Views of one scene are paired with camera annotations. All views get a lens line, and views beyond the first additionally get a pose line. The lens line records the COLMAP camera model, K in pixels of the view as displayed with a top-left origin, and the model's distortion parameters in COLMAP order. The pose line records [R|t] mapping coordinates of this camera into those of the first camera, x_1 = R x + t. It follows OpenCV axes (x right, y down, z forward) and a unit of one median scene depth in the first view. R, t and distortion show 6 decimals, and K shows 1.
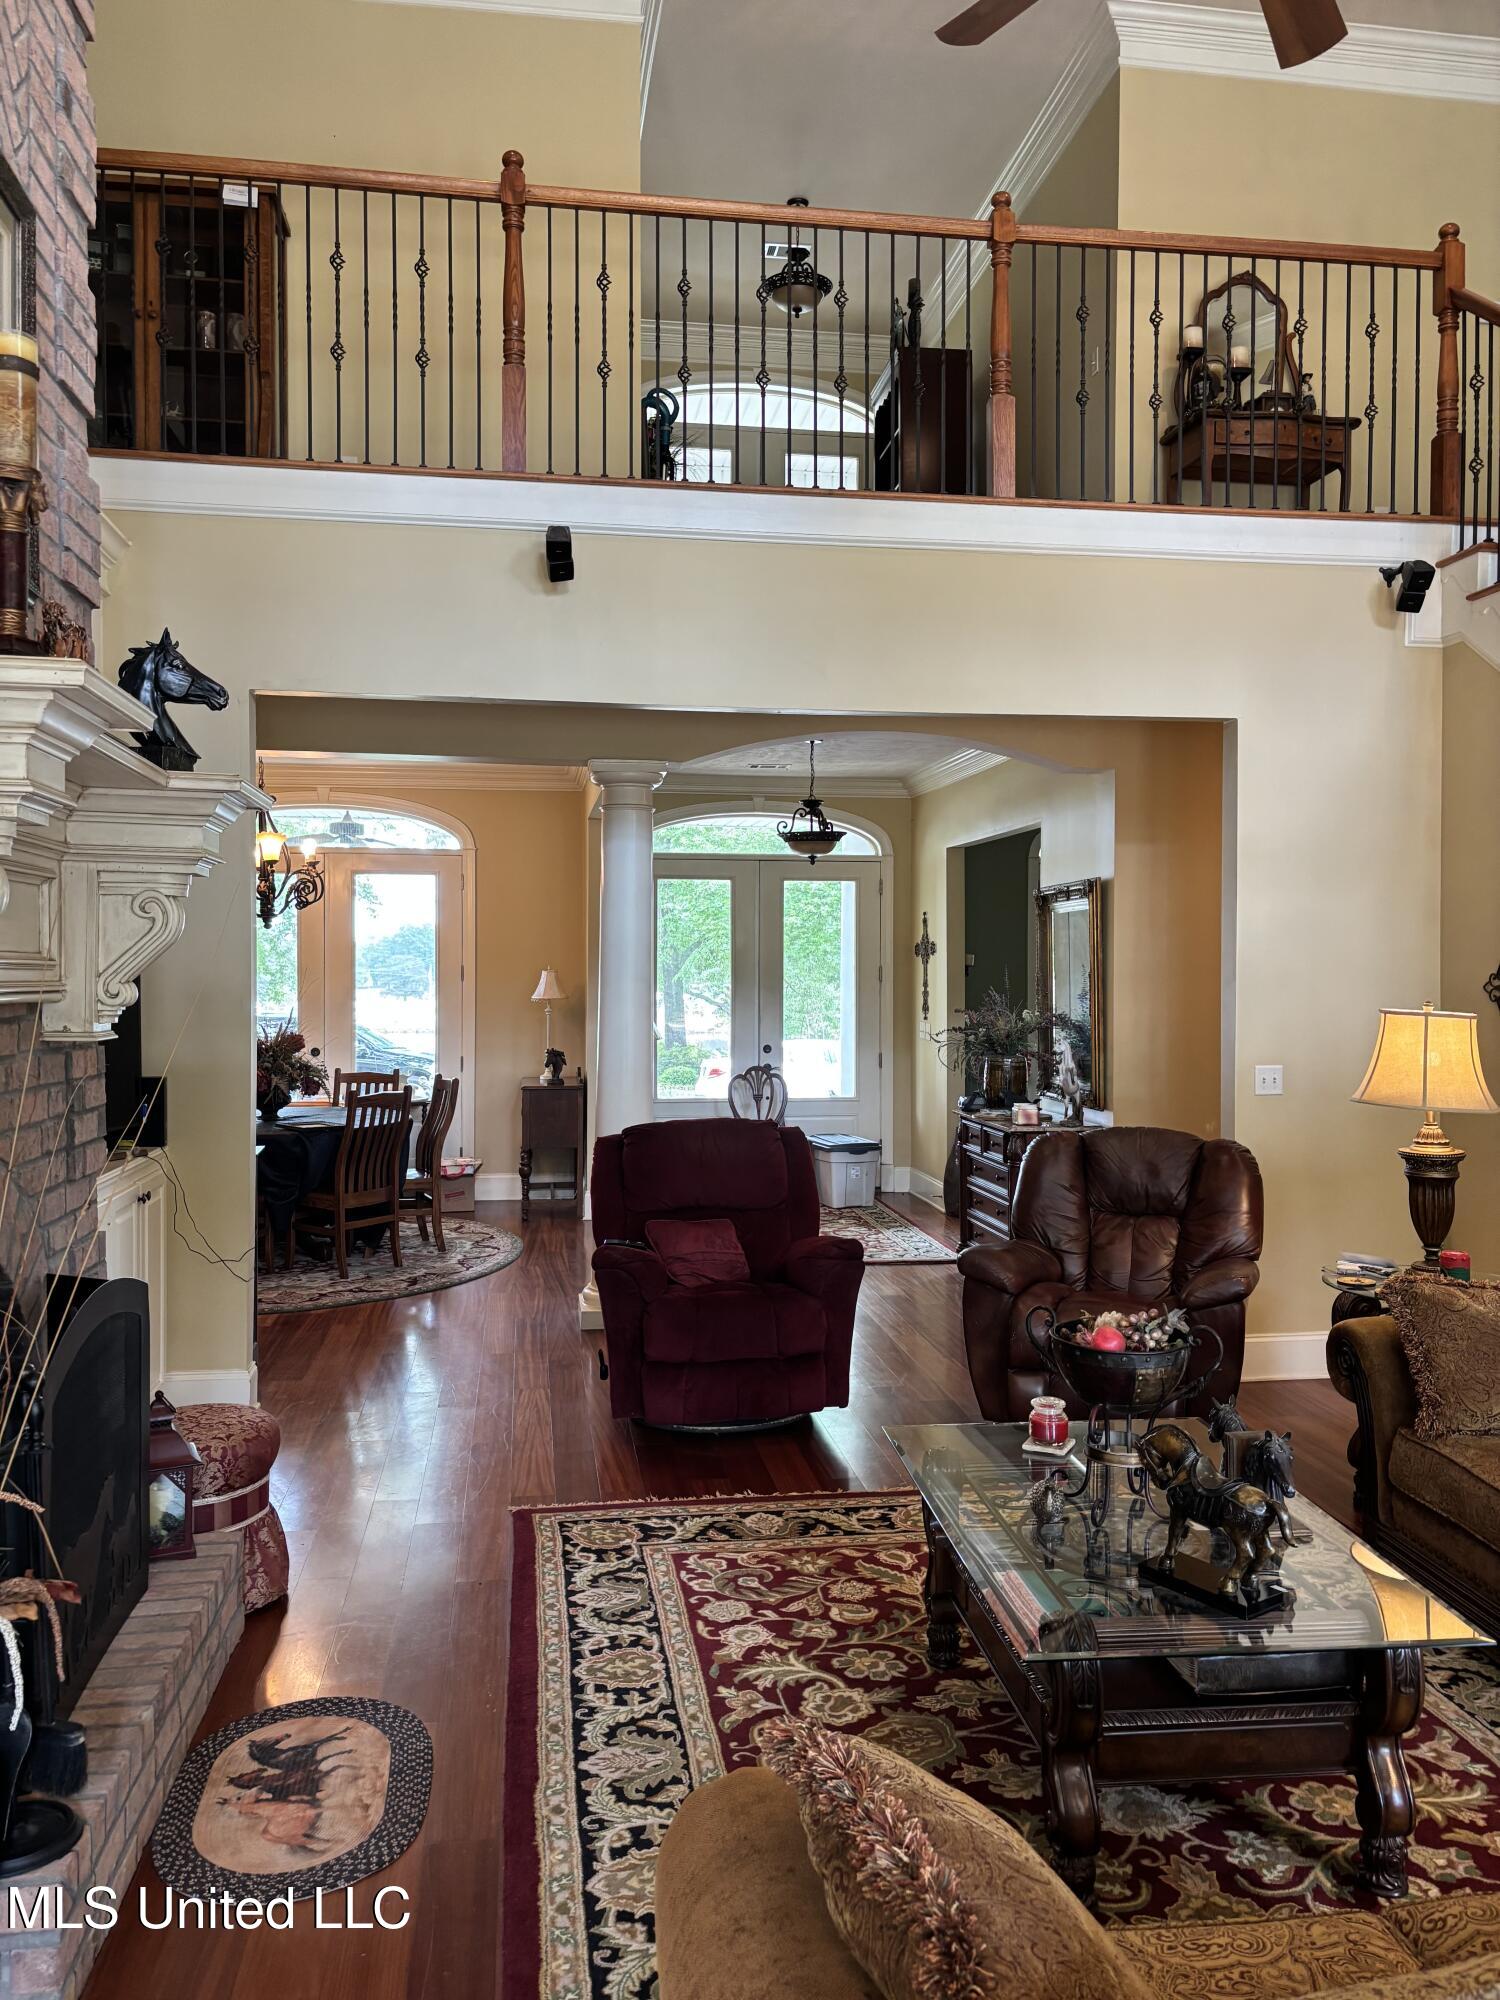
lens RADIAL K [[1526.2, 0, 742.5], [0, 1526.2, 991.7], [0, 0, 1]] dist [-0.002414, 0.019671]
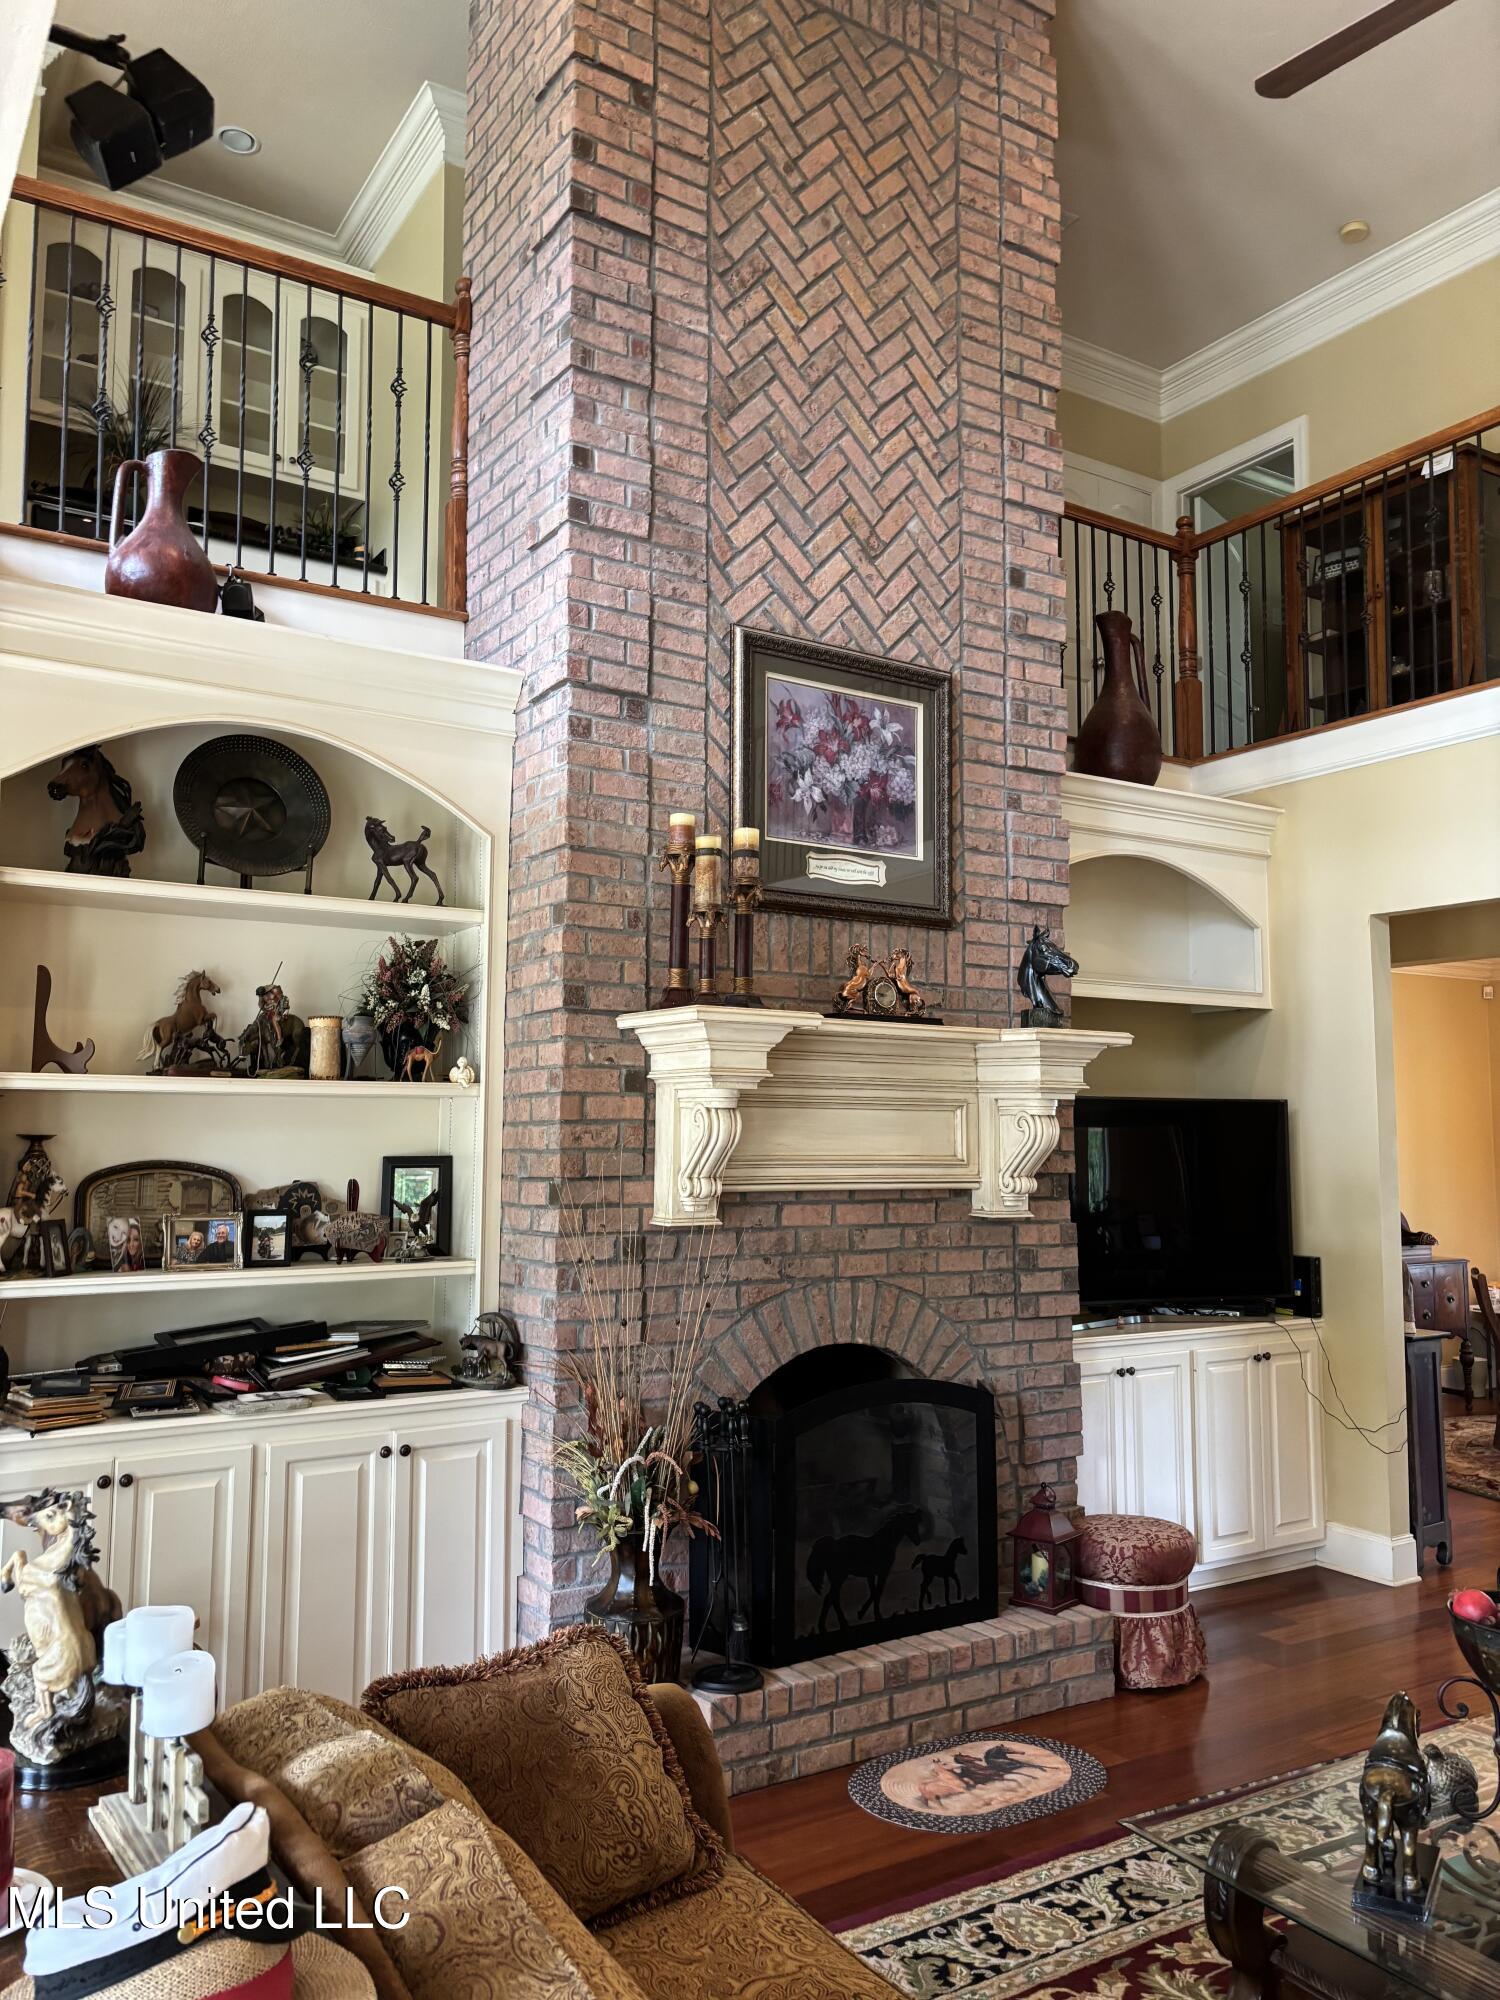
lens RADIAL K [[1526.2, 0, 733.8], [0, 1526.2, 997.2], [0, 0, 1]] dist [-0.002414, 0.019671]
pose [[0.397151, -0.083362, -0.913960, 0.917356], [-0.017373, 0.995005, -0.098303, -0.032571], [0.917589, 0.054920, 0.393718, 0.224946]]
